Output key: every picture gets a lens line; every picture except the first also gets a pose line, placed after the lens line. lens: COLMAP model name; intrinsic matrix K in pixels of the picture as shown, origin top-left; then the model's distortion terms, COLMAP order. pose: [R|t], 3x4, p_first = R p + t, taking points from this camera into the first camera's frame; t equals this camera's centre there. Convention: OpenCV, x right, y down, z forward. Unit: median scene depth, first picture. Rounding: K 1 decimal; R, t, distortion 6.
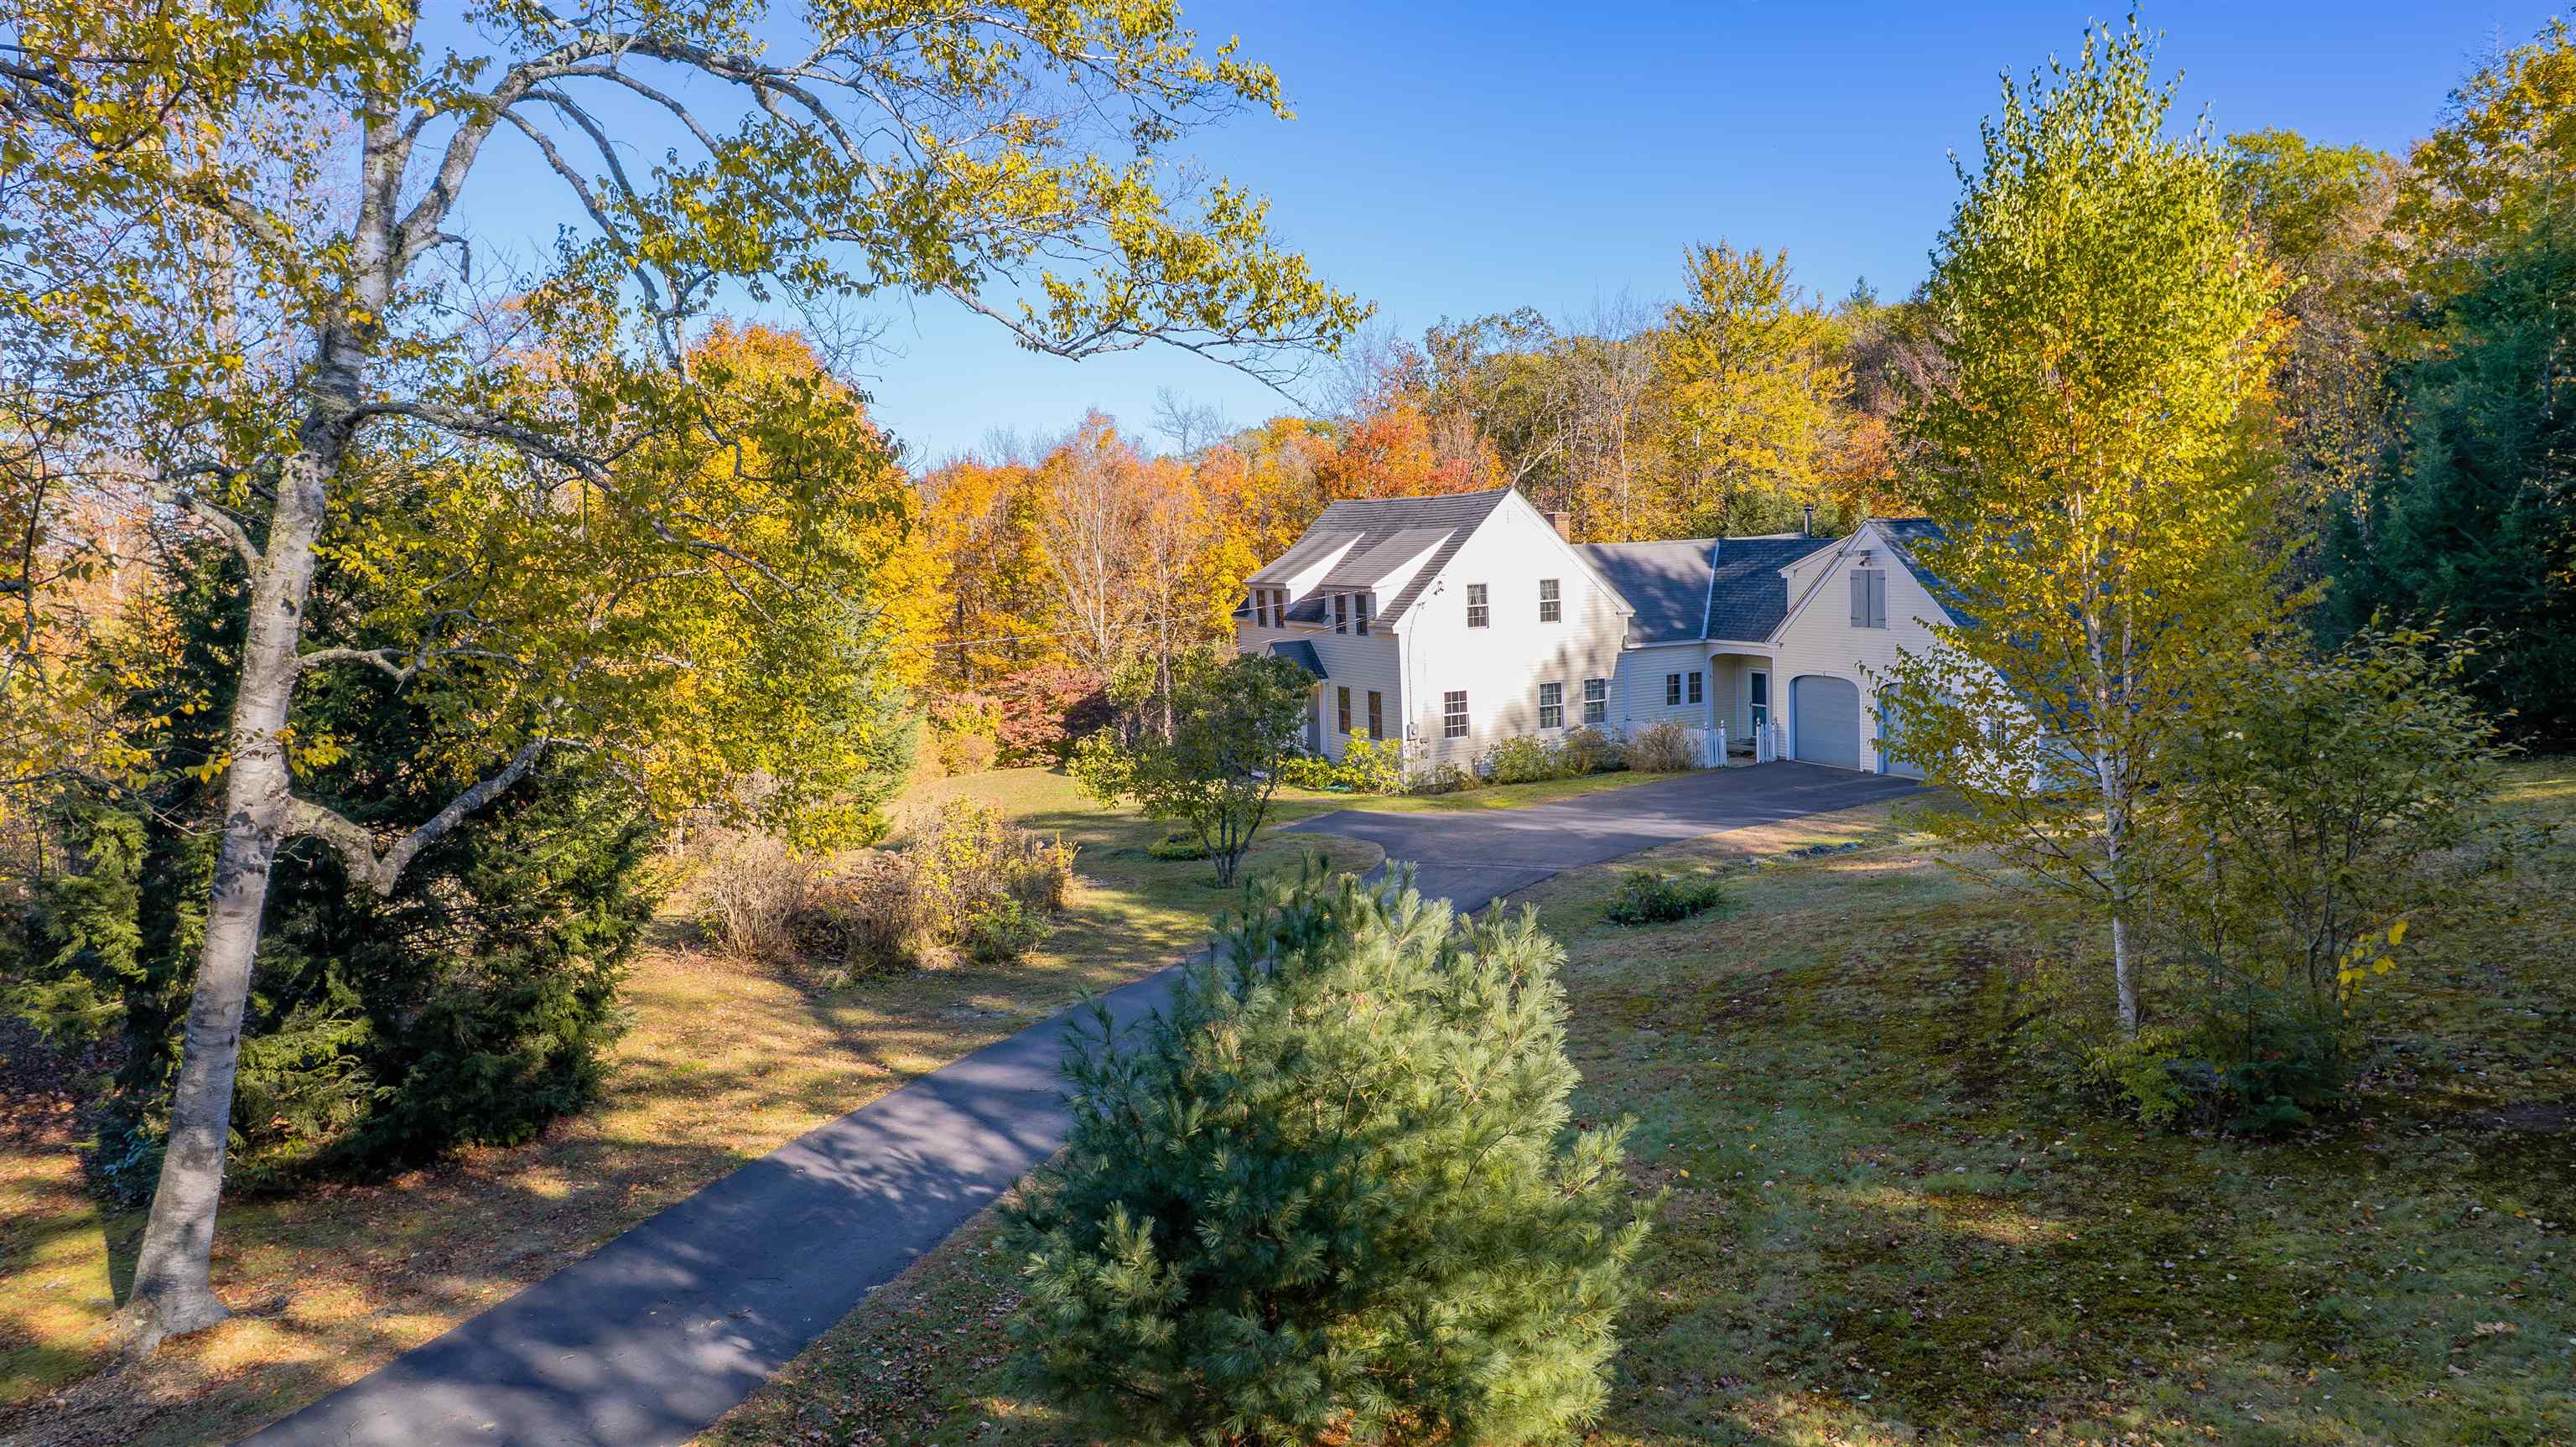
lens RADIAL K [[1692.7, 0, 1288.0], [0, 1692.7, 723.5], [0, 0, 1]] dist [-0.077923, 0.061587]
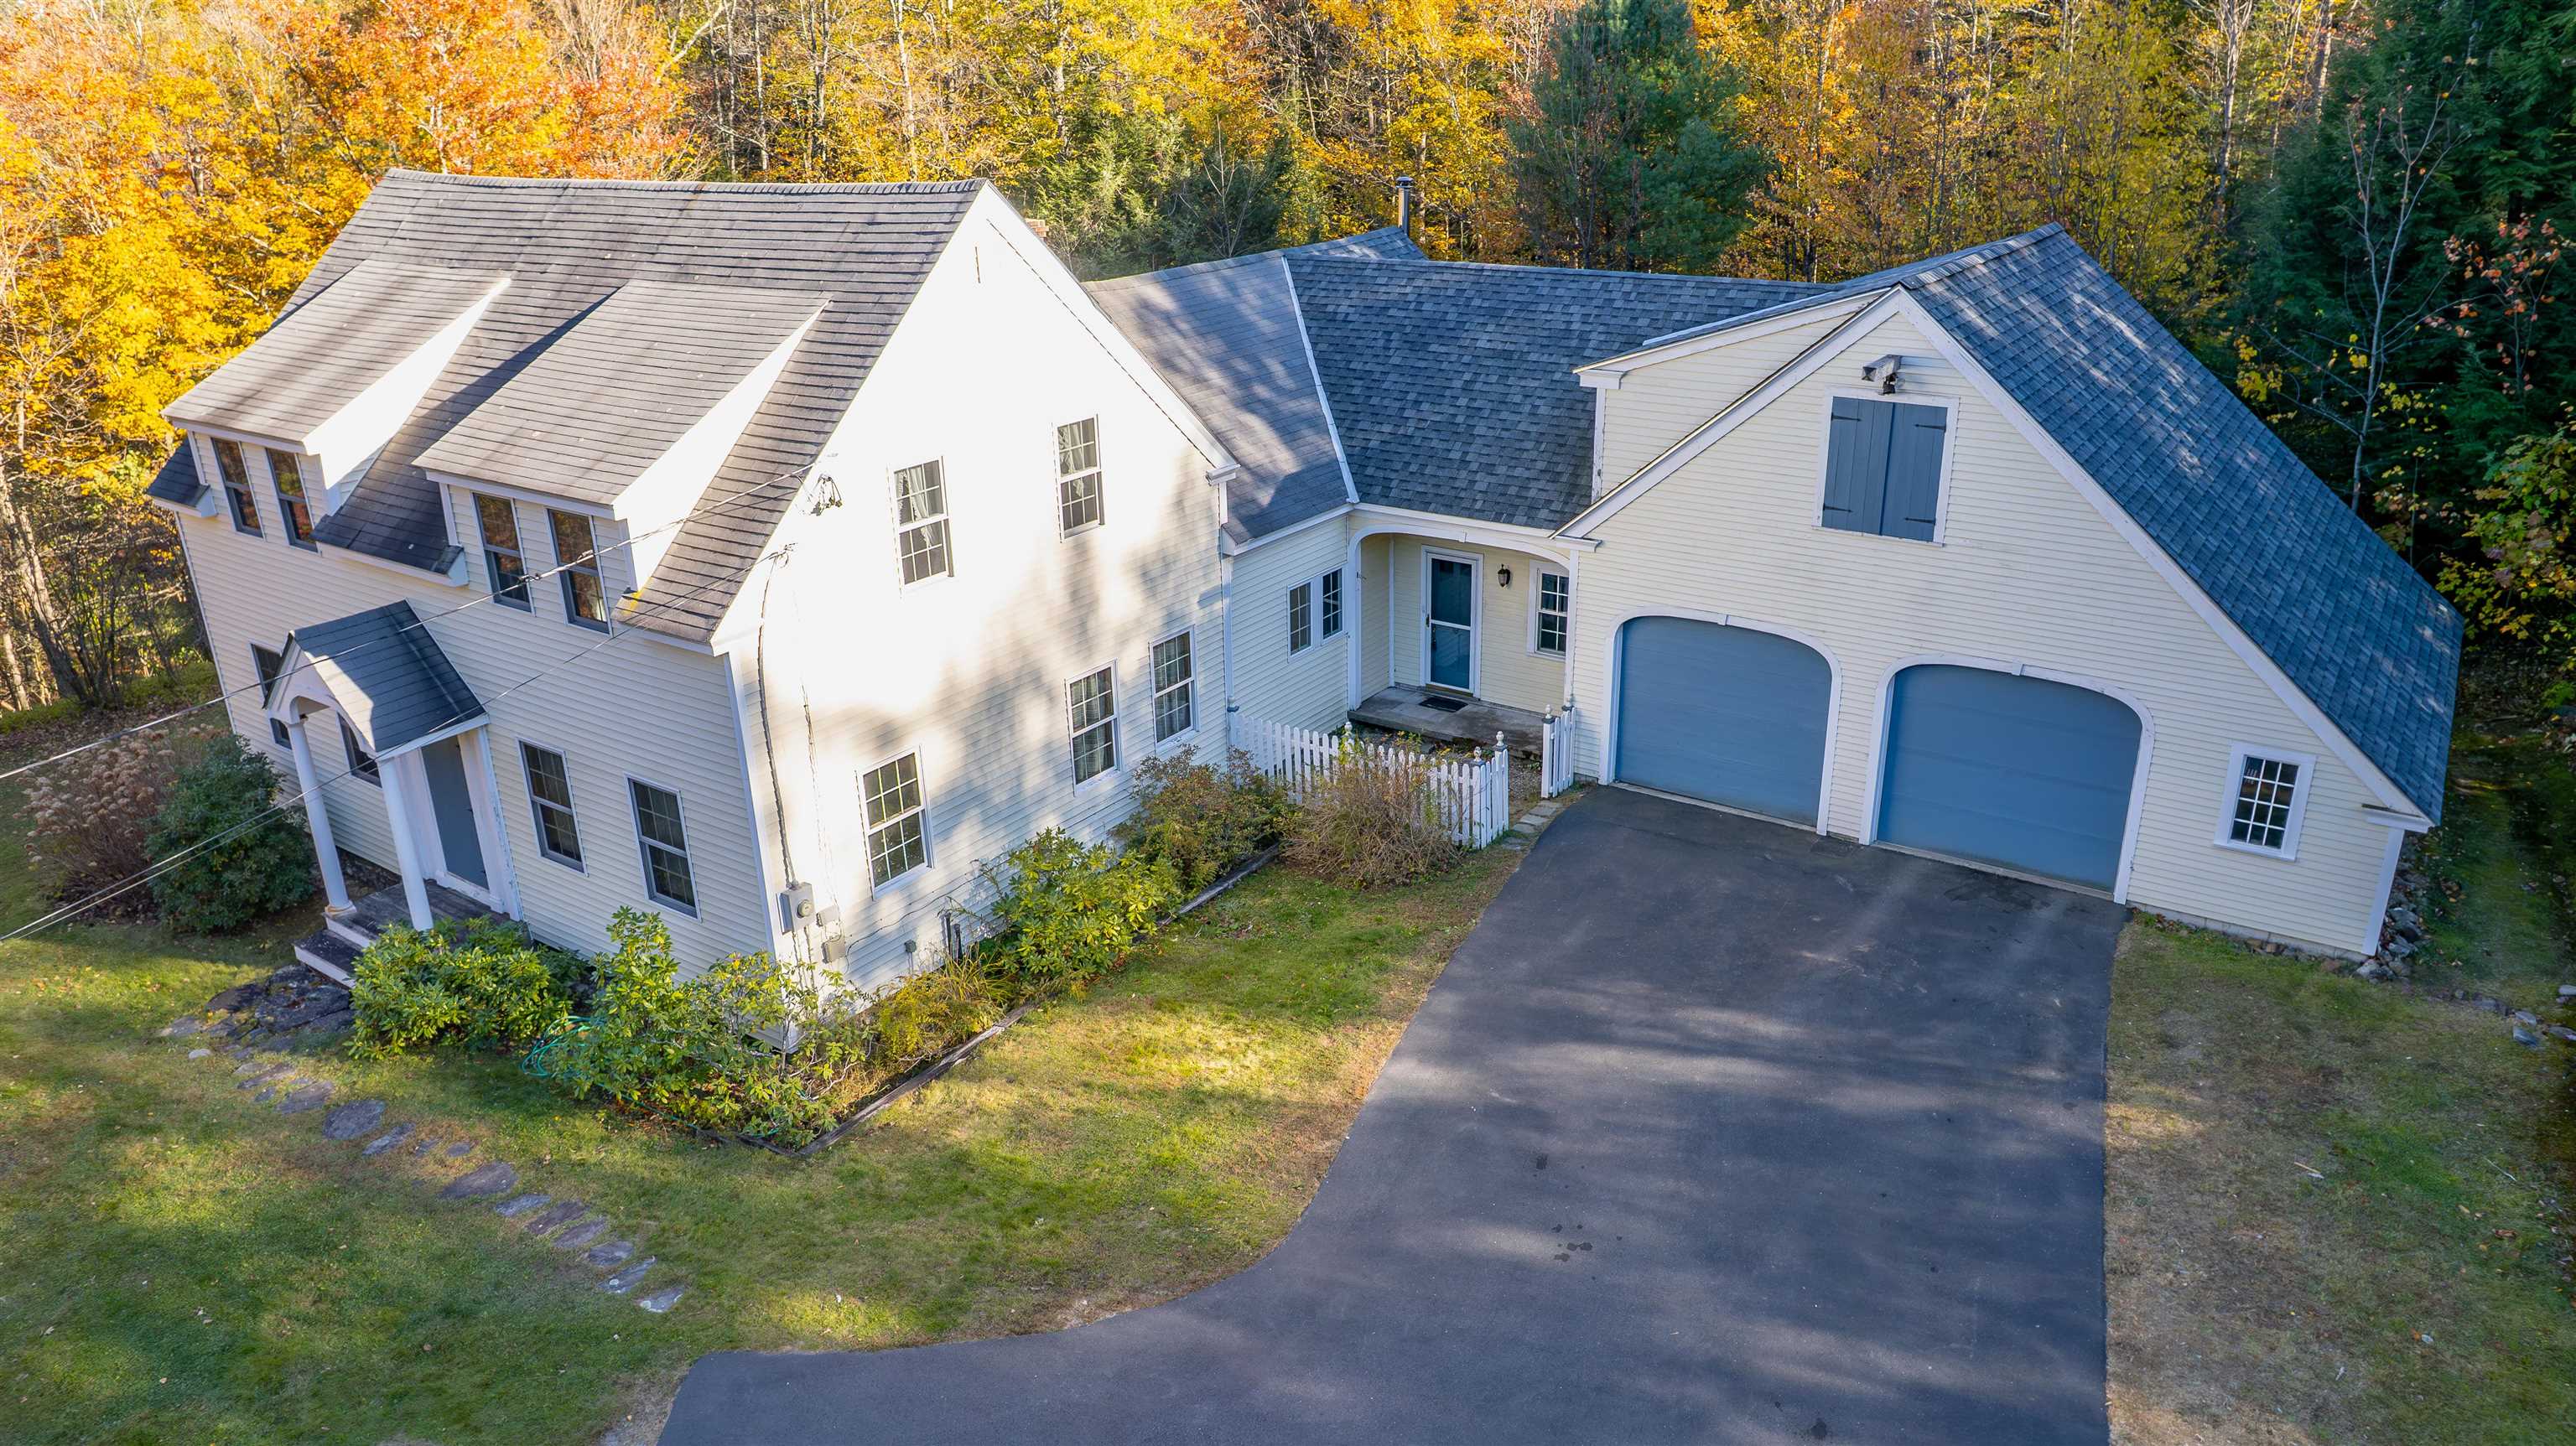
lens RADIAL K [[1692.6, 0, 1288.0], [0, 1692.6, 723.0], [0, 0, 1]] dist [-0.077923, 0.061587]
pose [[0.857484, -0.165826, 0.487056, -0.003508], [0.042531, 0.966244, 0.254095, -0.112663], [-0.512750, -0.197167, 0.835591, 0.626644]]
